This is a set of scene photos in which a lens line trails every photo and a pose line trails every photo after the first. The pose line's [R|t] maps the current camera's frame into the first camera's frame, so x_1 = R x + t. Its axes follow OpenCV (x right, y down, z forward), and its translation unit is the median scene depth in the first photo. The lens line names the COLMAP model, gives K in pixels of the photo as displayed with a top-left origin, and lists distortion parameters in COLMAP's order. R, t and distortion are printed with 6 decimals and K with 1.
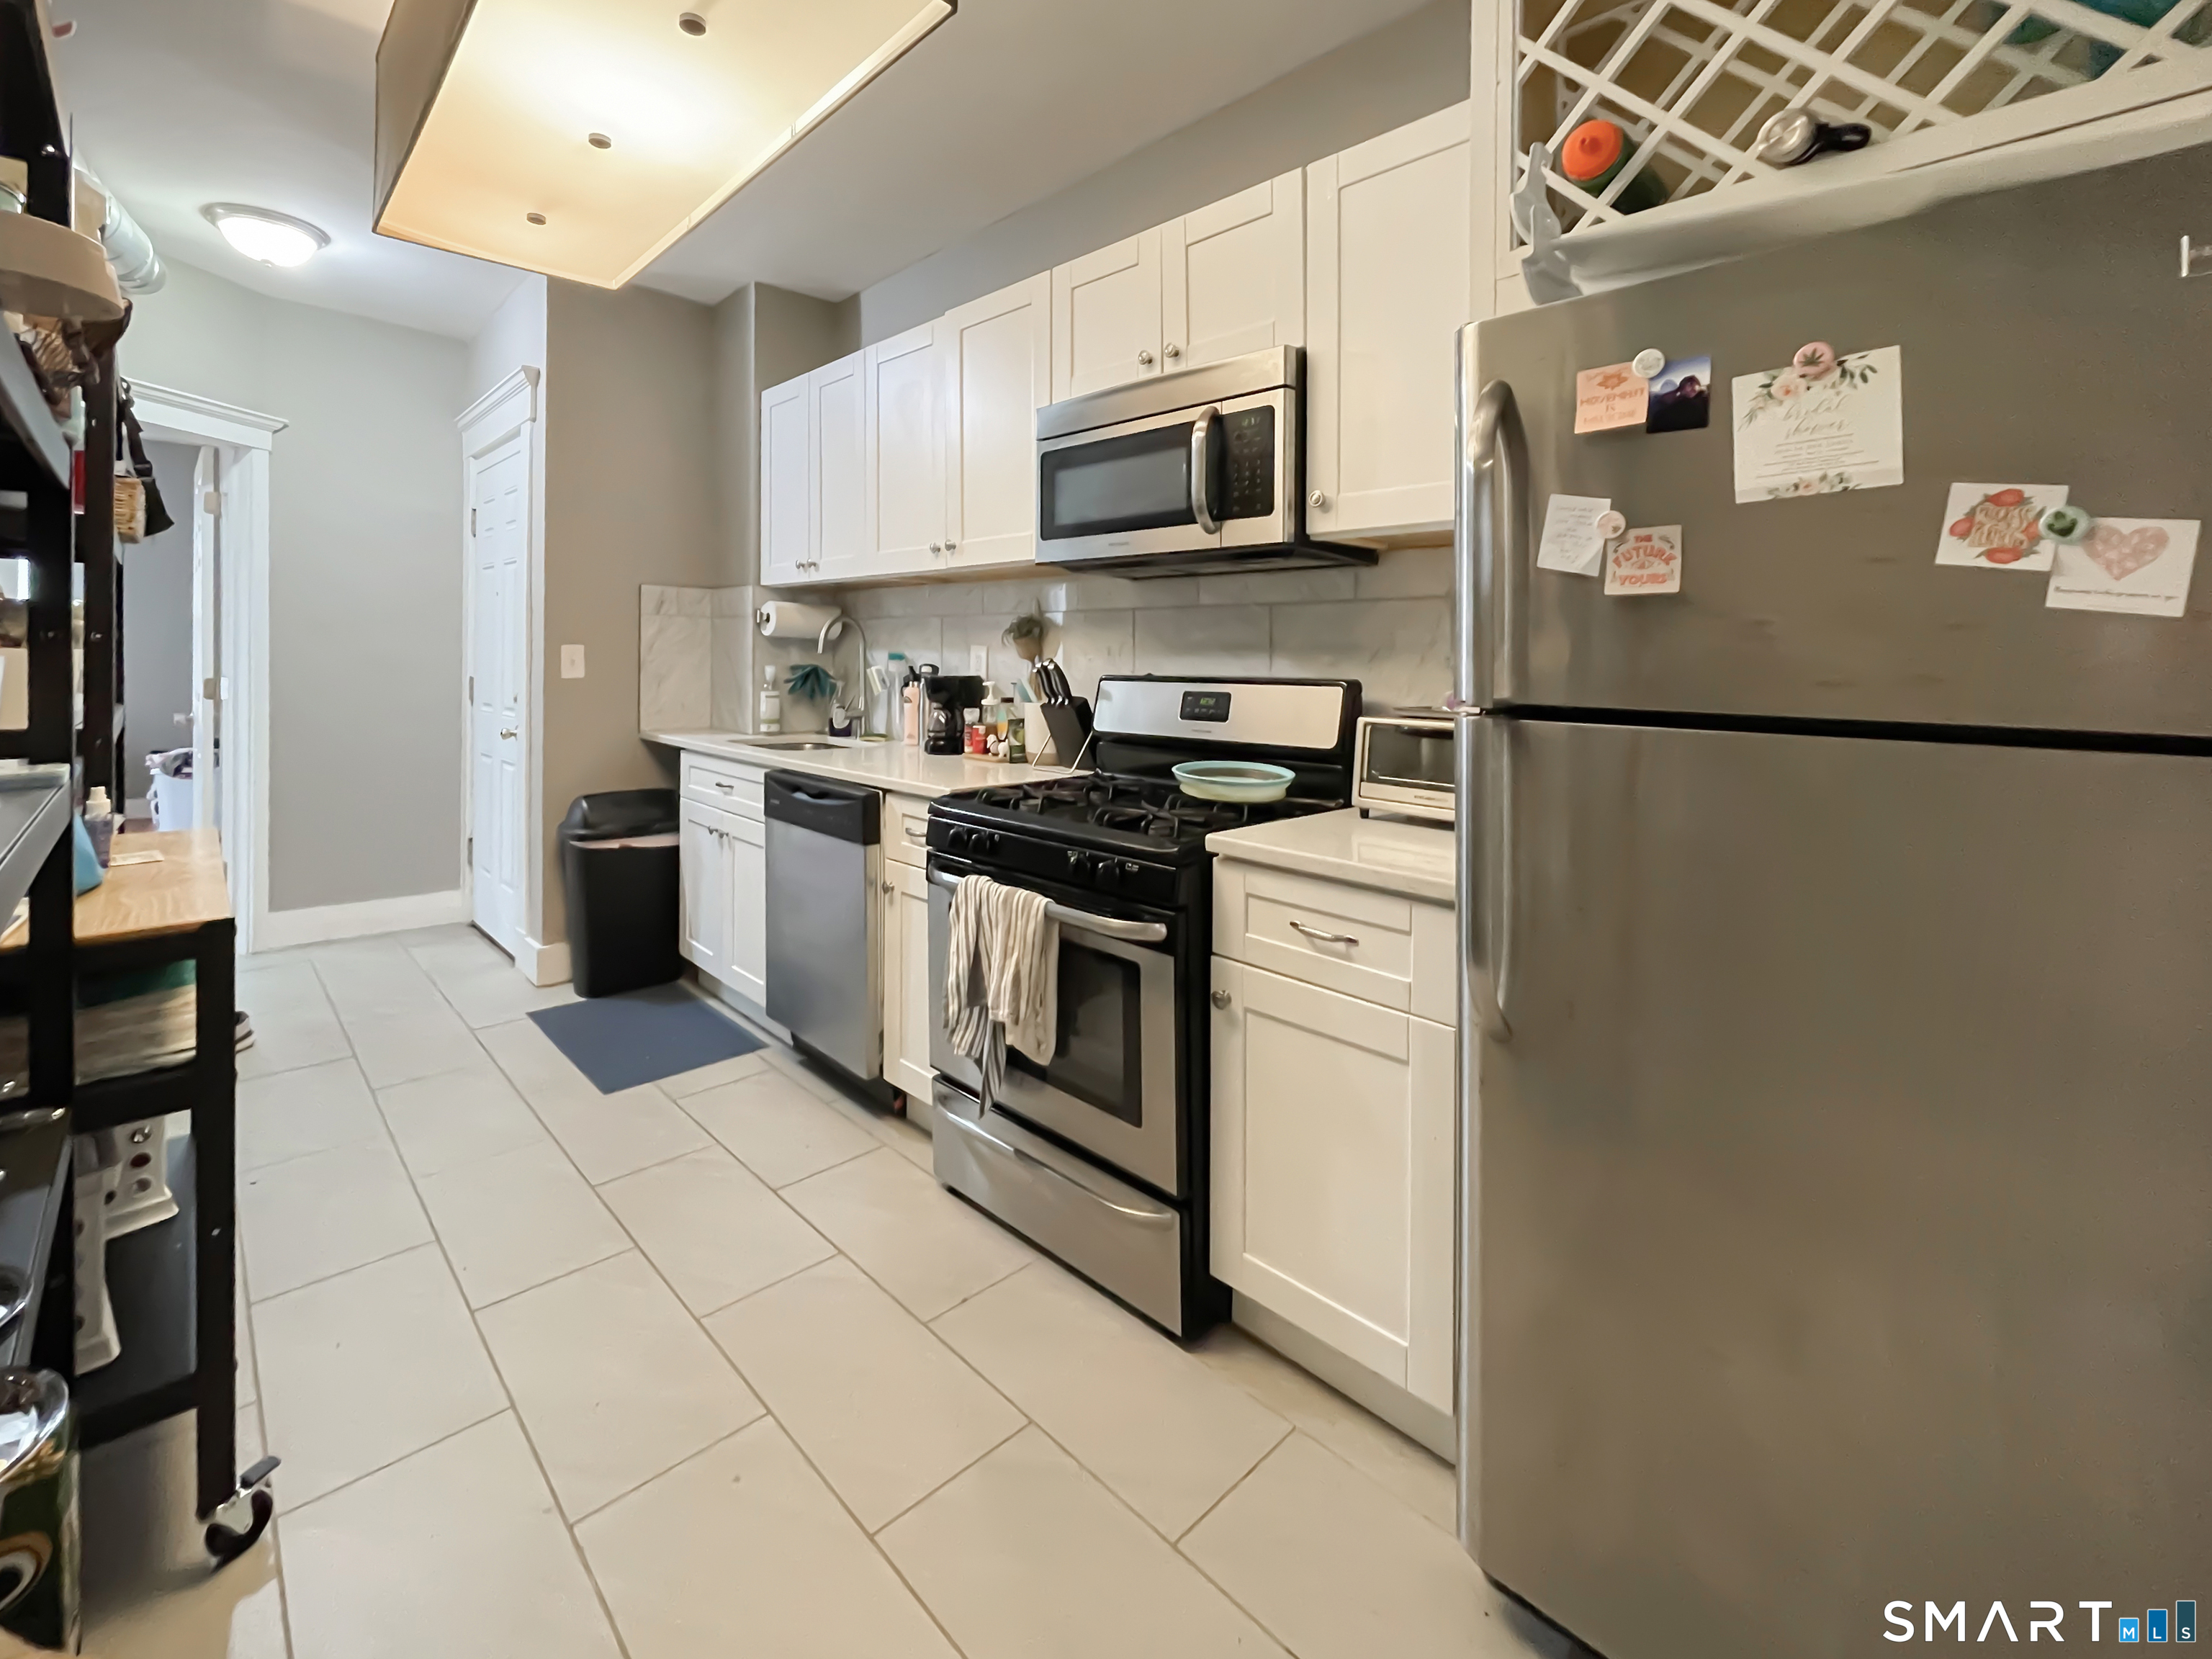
lens RADIAL K [[945.9, 0, 1106.0], [0, 945.9, 829.5], [0, 0, 1]] dist [-0.002531, -0.000234]
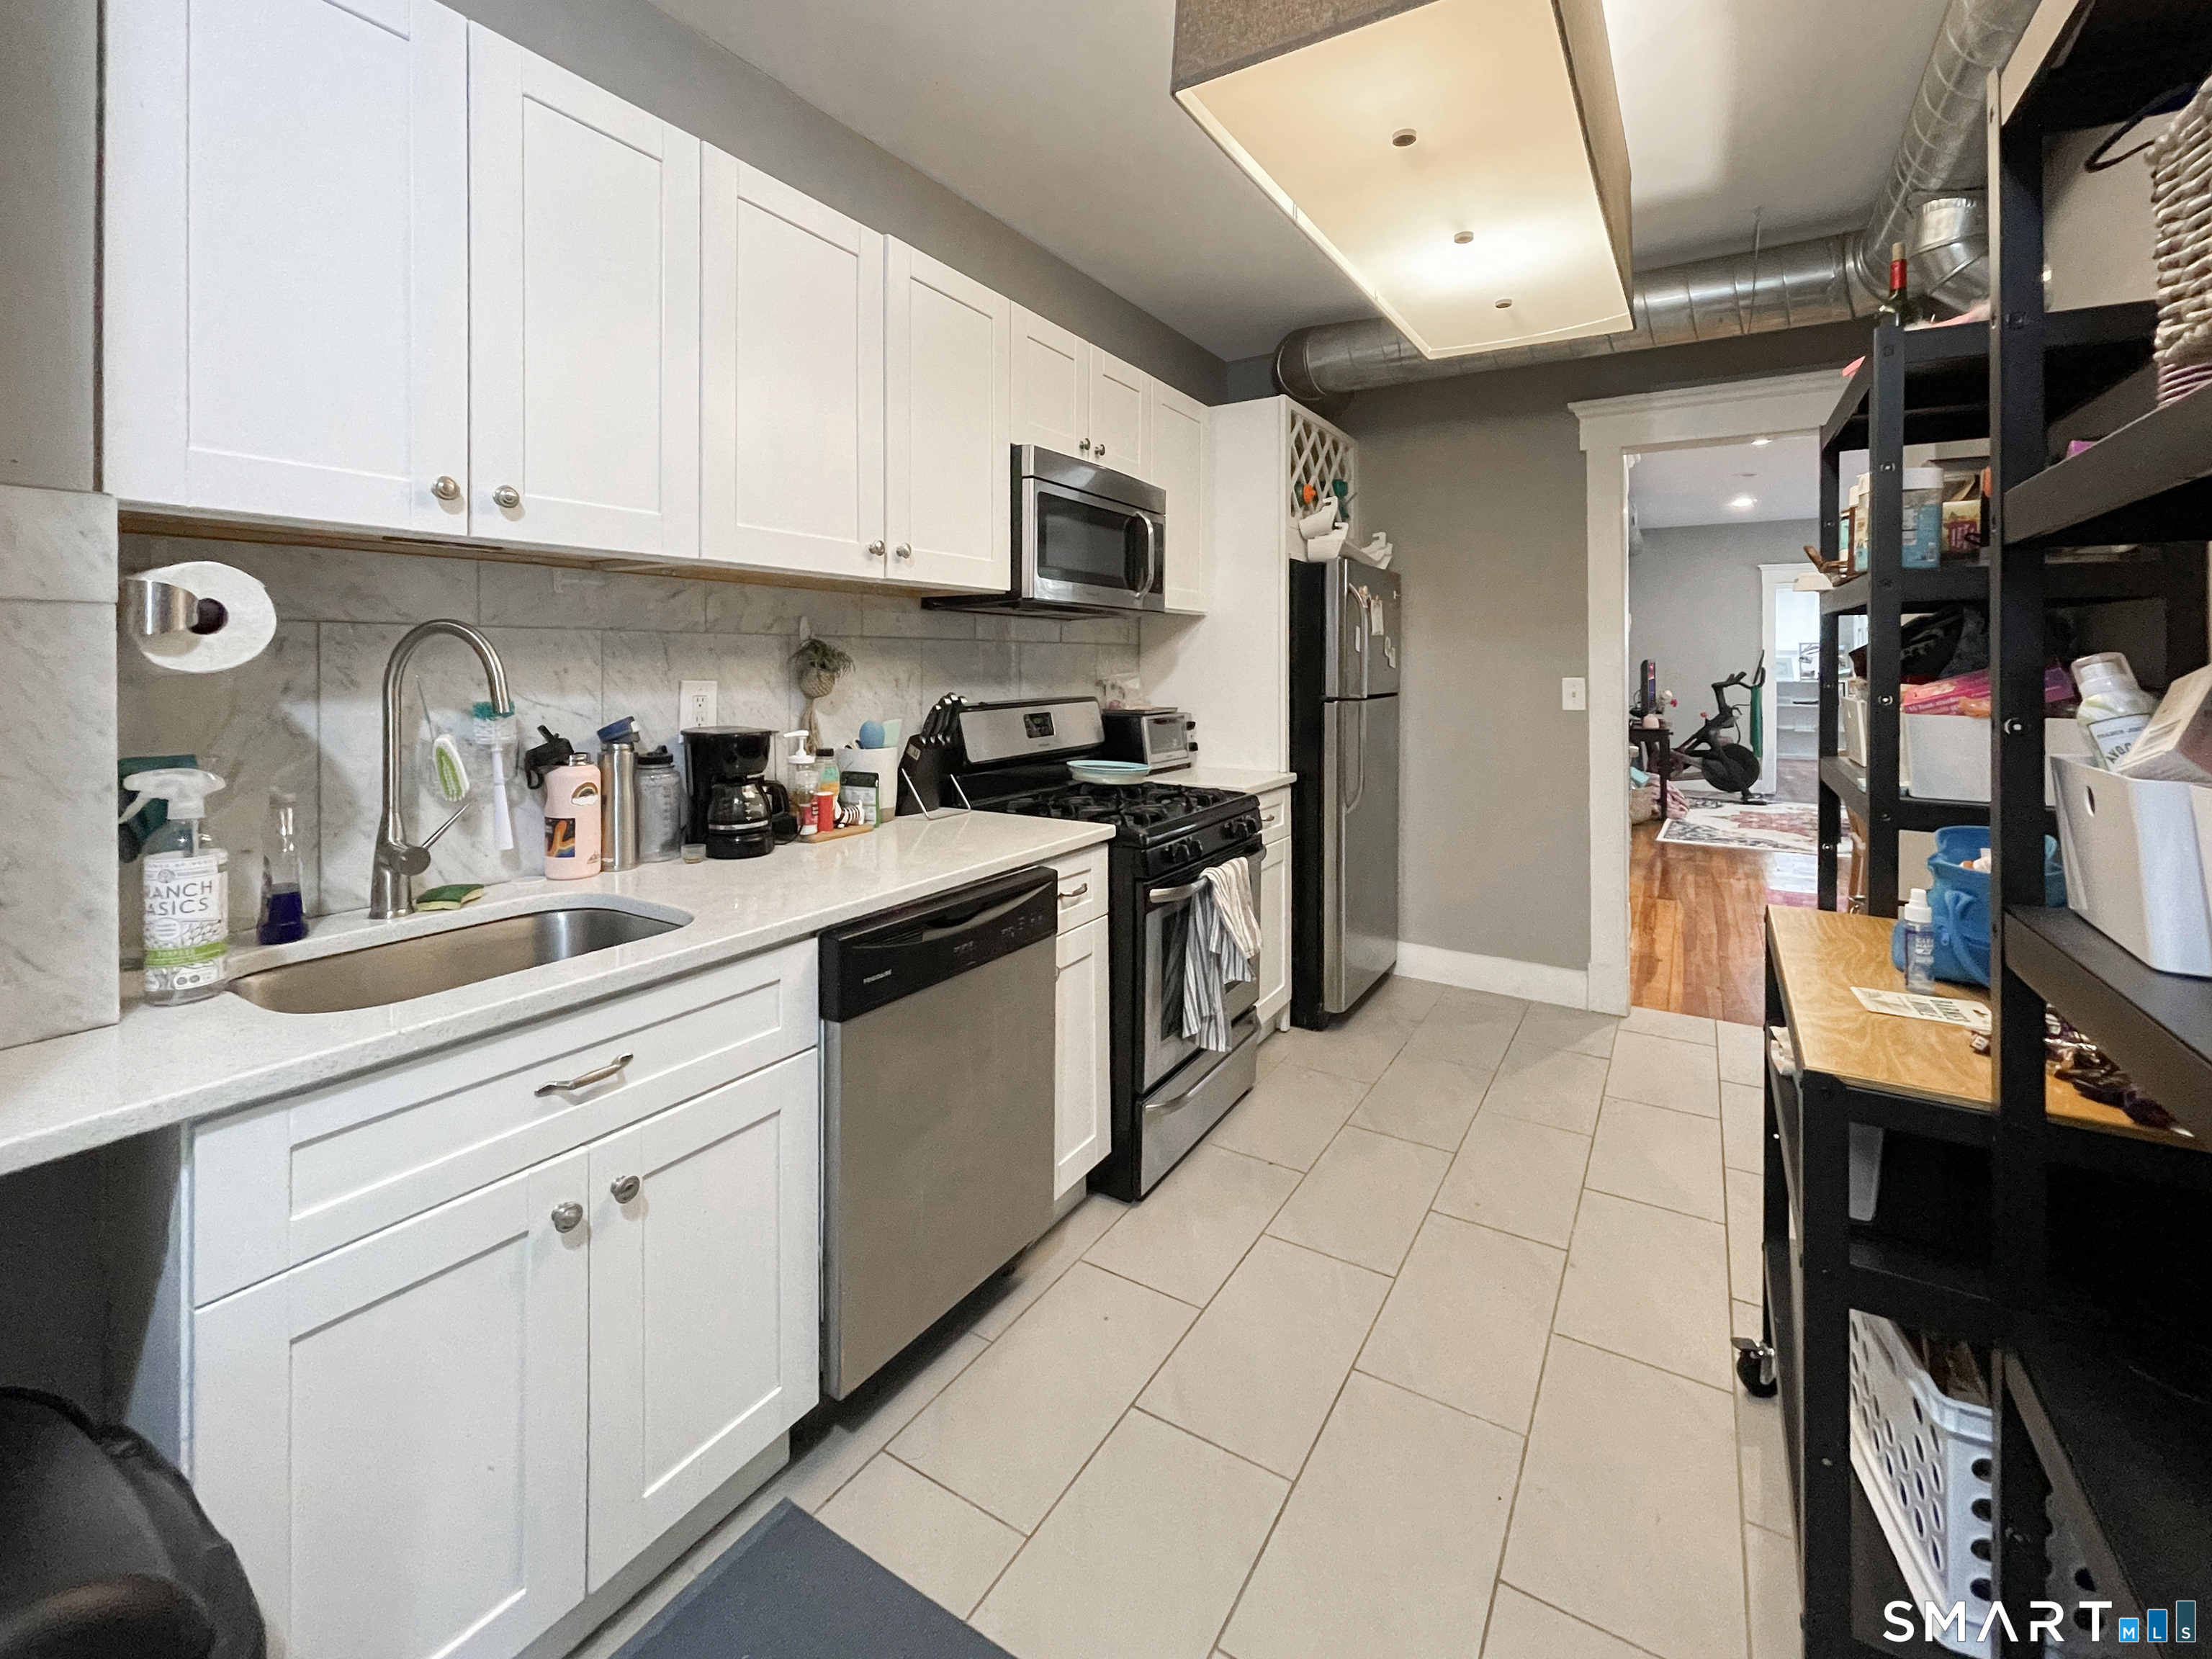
lens RADIAL K [[945.9, 0, 1106.0], [0, 945.9, 829.5], [0, 0, 1]] dist [-0.002531, -0.000234]
pose [[-0.237938, -0.191252, 0.952265, -1.086503], [0.161148, 0.959061, 0.232882, -0.267289], [-0.957819, 0.208867, -0.197377, 1.171398]]
